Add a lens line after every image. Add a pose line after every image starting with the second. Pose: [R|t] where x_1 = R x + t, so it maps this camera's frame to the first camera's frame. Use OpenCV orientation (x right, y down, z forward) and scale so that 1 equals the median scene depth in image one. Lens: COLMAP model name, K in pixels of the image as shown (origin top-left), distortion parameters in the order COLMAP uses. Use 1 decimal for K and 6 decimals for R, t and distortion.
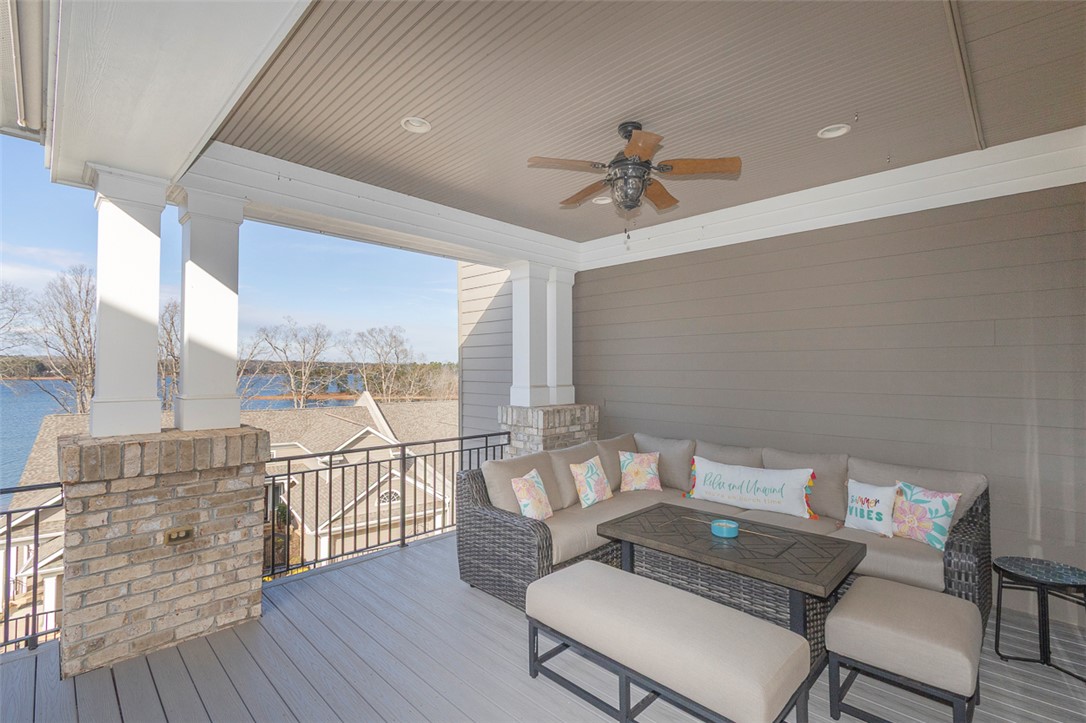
lens RADIAL K [[497.4, 0, 537.7], [0, 497.4, 362.8], [0, 0, 1]] dist [0.011499, -0.000955]
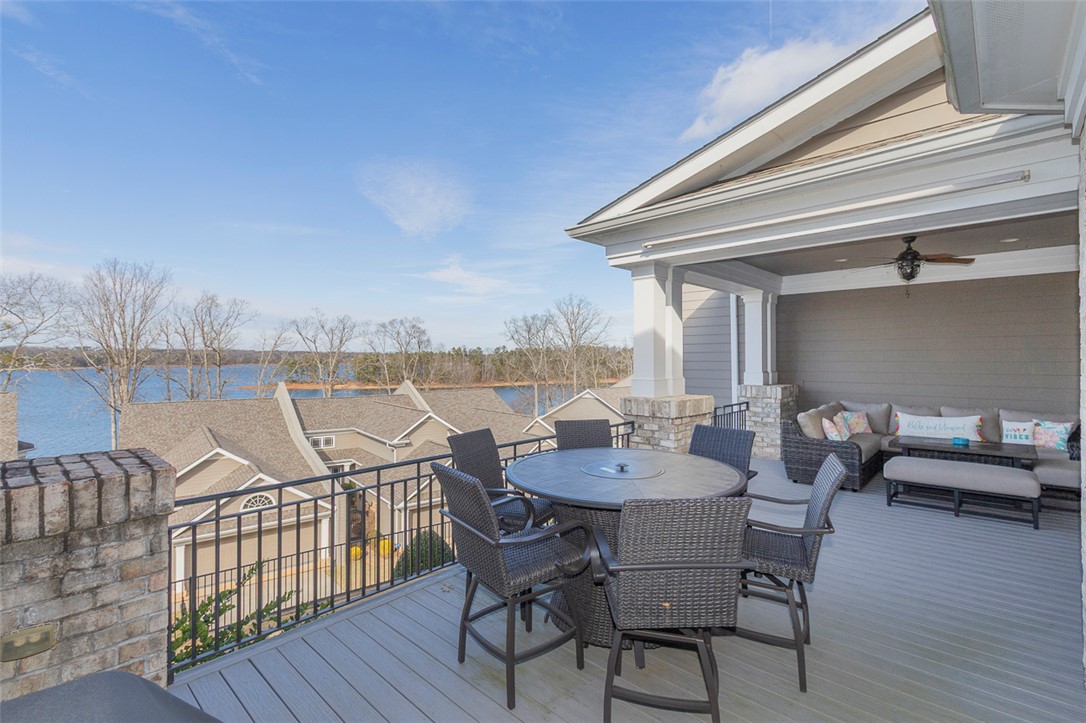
lens RADIAL K [[497.4, 0, 541.9], [0, 497.4, 357.8], [0, 0, 1]] dist [0.011499, -0.000955]
pose [[0.999635, -0.004337, 0.026660, -0.146102], [0.004001, 0.999912, 0.012632, -0.003894], [-0.026712, -0.012520, 0.999565, -0.104816]]
